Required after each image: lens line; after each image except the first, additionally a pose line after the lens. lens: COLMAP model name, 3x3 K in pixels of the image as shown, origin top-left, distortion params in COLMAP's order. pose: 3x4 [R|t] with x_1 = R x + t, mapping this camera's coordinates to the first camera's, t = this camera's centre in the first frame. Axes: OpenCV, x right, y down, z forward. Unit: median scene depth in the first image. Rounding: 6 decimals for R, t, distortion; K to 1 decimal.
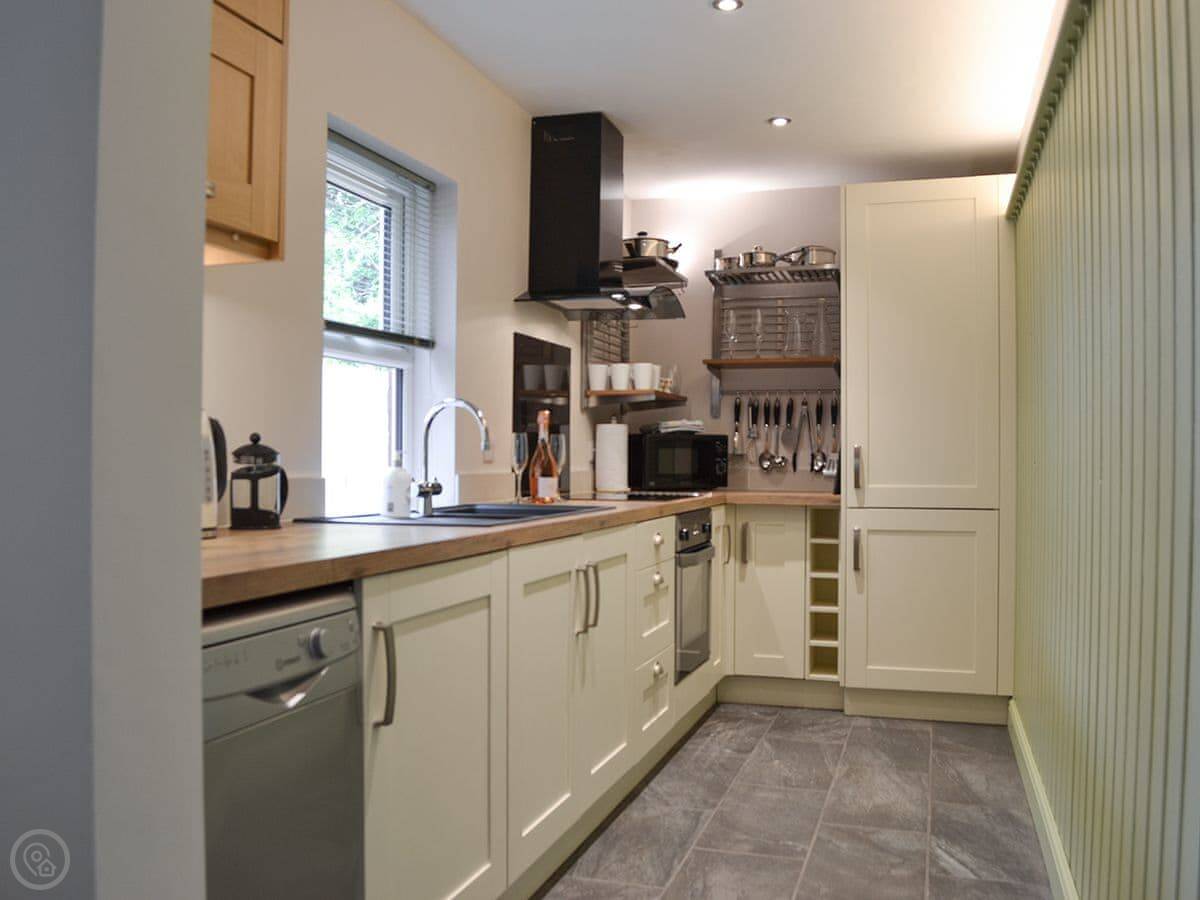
lens RADIAL K [[1149.7, 0, 602.8], [0, 1149.7, 452.3], [0, 0, 1]] dist [-0.086923, 0.017937]
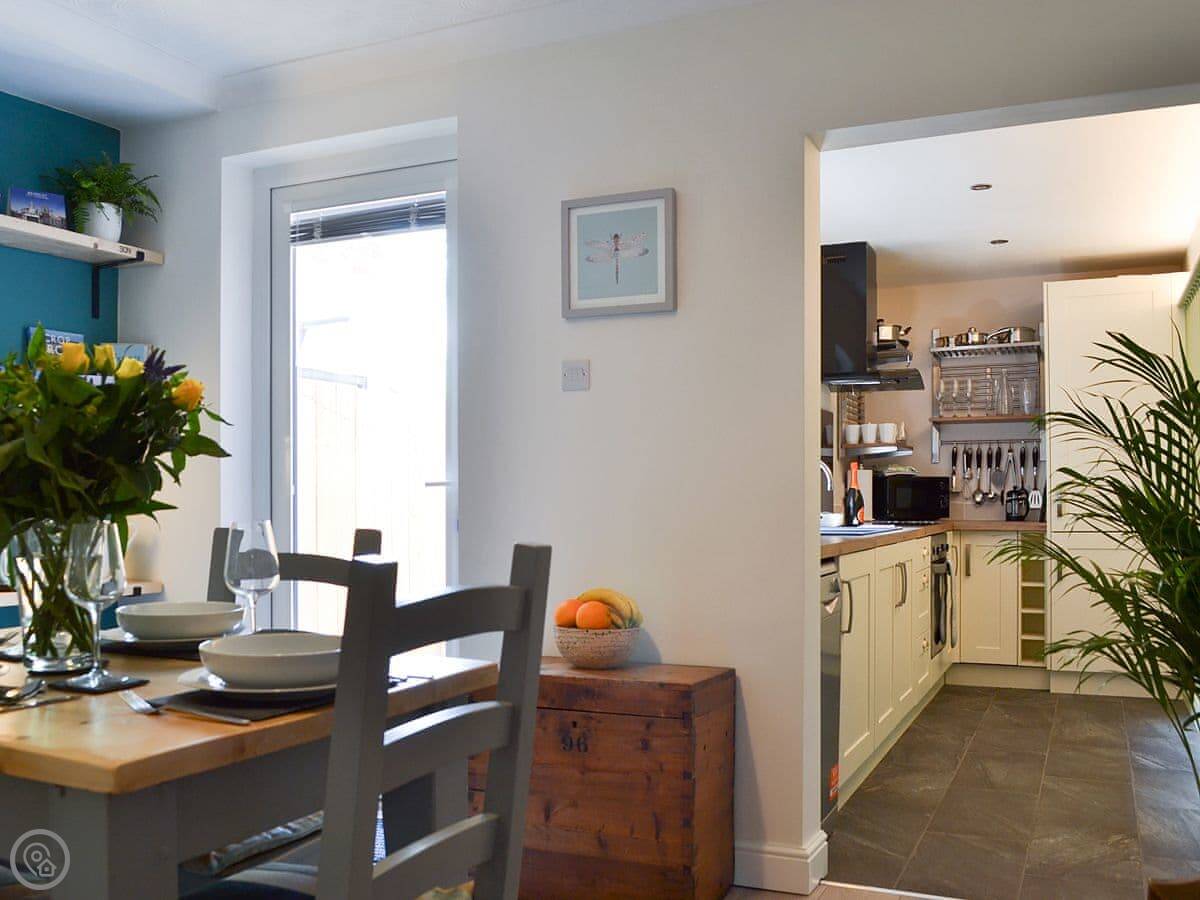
lens RADIAL K [[1118.7, 0, 600.1], [0, 1118.7, 489.8], [0, 0, 1]] dist [-0.056751, 0.007854]
pose [[0.990058, -0.010137, -0.140294, -0.111692], [0.009698, 0.999946, -0.003814, 0.000466], [0.140325, 0.002416, 0.990103, -0.304254]]
